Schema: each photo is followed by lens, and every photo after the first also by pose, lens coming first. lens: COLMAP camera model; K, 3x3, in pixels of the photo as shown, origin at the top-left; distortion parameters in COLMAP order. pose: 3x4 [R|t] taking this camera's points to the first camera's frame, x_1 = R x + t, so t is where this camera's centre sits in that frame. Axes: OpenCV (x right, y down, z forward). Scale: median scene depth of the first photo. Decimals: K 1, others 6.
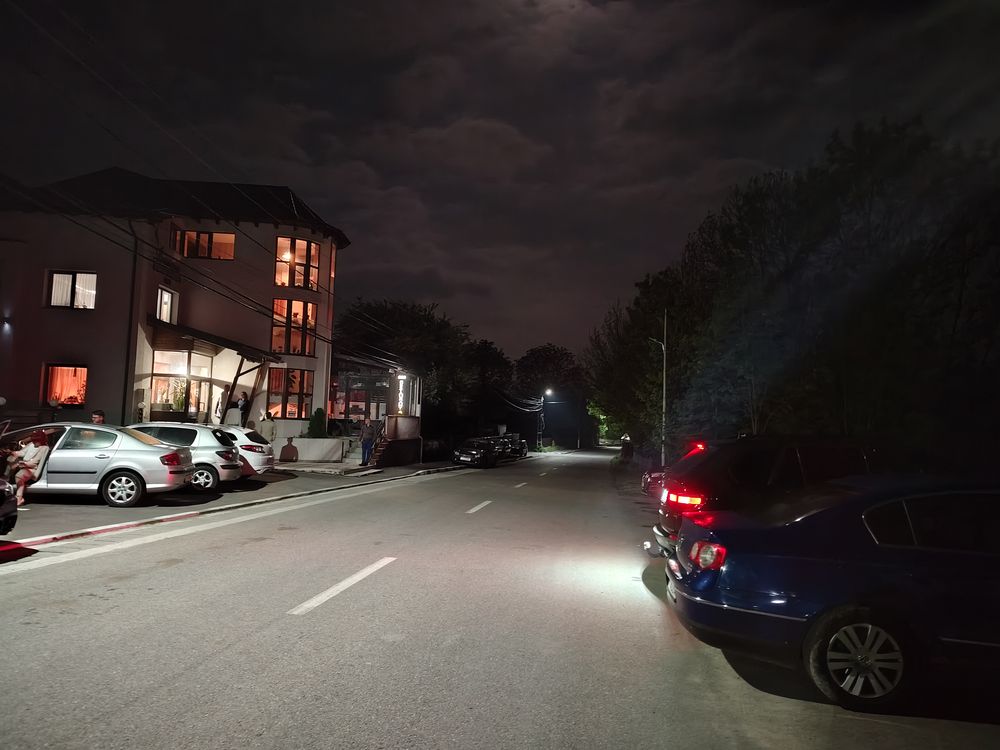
lens RADIAL K [[714.1, 0, 500.0], [0, 714.1, 375.0], [0, 0, 1]] dist [0.058097, -0.076733]
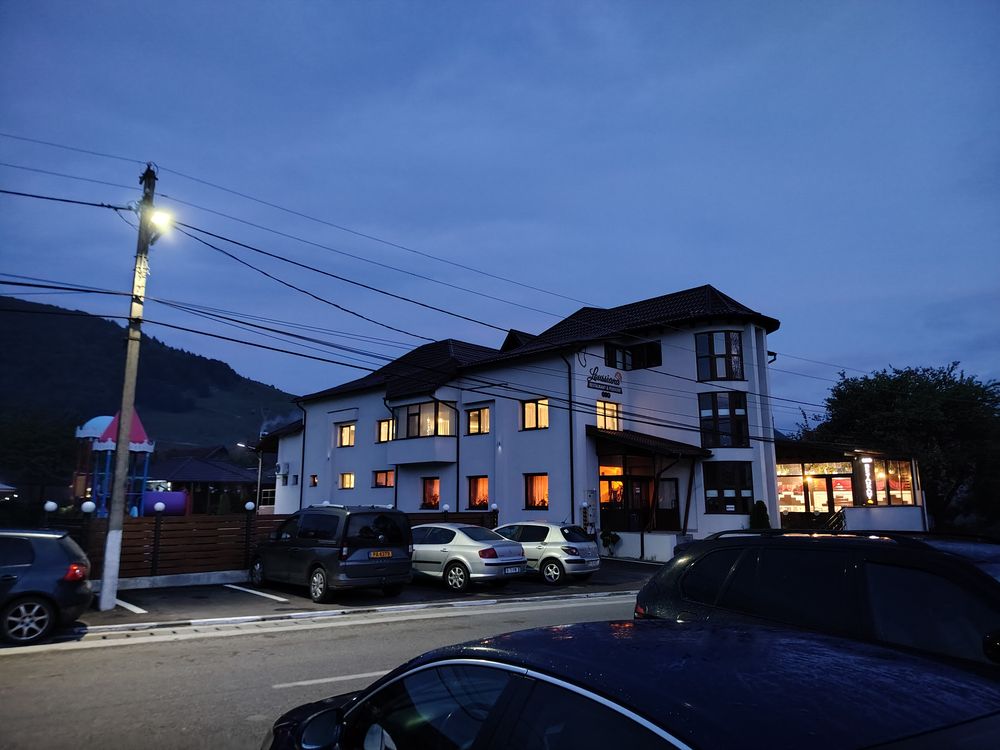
lens RADIAL K [[711.1, 0, 504.4], [0, 711.1, 376.6], [0, 0, 1]] dist [0.066111, -0.068081]
pose [[0.649232, -0.174784, -0.740236, 0.420023], [0.078805, 0.983458, -0.163096, 0.020122], [0.756497, 0.047553, 0.652266, 0.194745]]
